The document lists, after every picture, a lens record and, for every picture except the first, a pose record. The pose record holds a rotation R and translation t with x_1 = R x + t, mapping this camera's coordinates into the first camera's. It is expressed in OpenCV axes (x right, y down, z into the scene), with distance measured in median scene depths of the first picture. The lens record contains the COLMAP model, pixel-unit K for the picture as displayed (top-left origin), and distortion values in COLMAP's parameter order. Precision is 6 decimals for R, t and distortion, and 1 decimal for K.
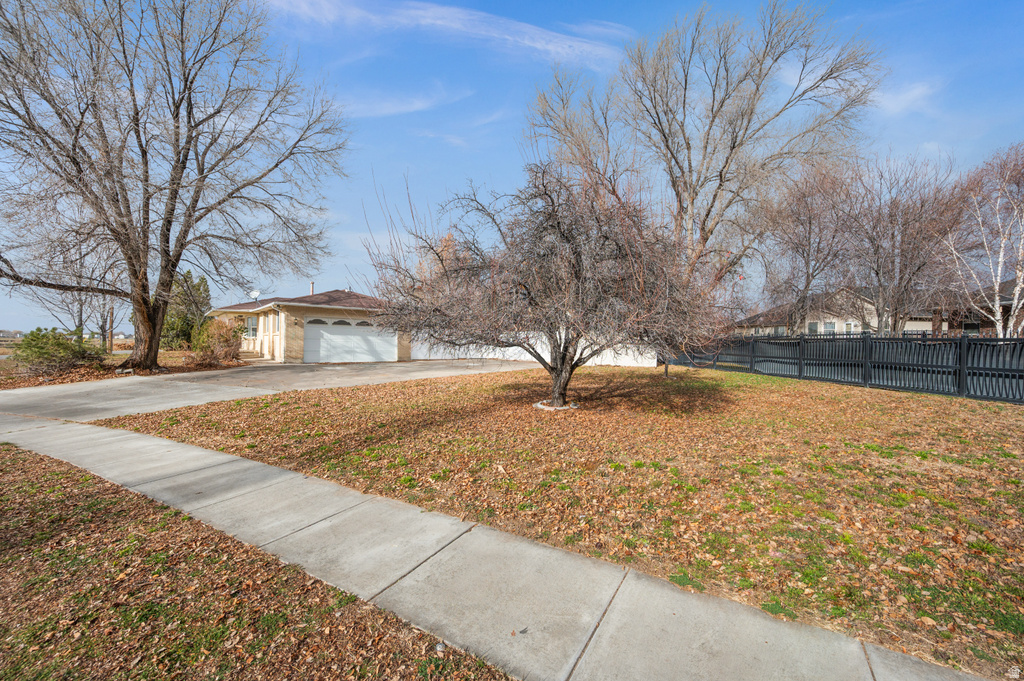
lens RADIAL K [[405.1, 0, 511.1], [0, 405.1, 343.8], [0, 0, 1]] dist [-0.001194, -0.000317]
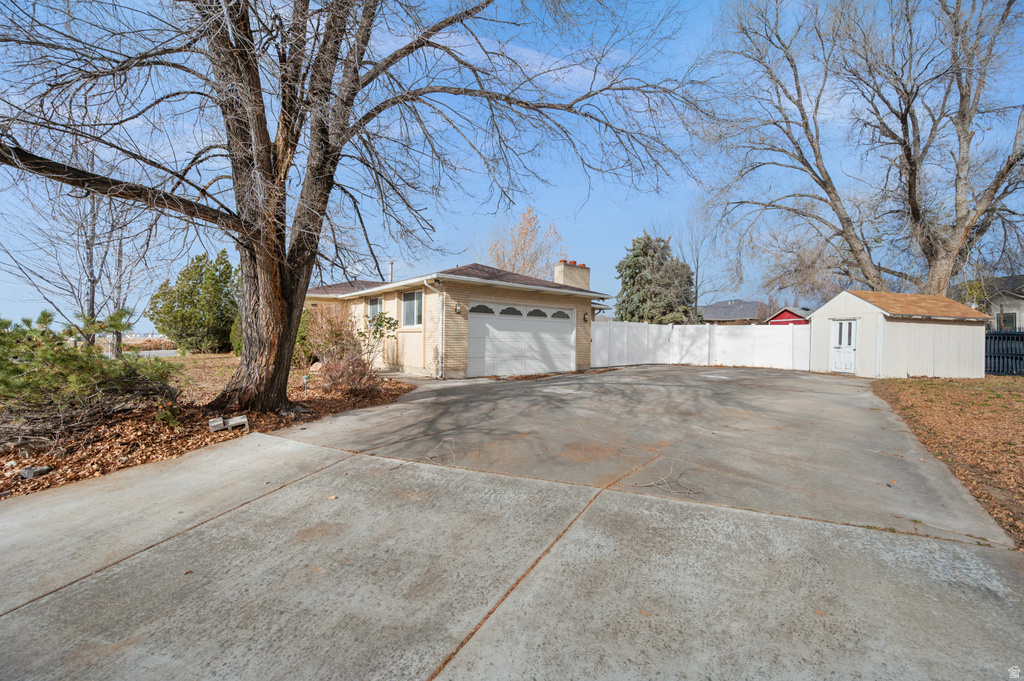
lens RADIAL K [[405.1, 0, 513.0], [0, 405.1, 336.2], [0, 0, 1]] dist [-0.001194, -0.000317]
pose [[0.999876, -0.006438, 0.014376, -0.453214], [0.006595, 0.999919, -0.010853, -0.007210], [-0.014305, 0.010946, 0.999838, 0.397177]]
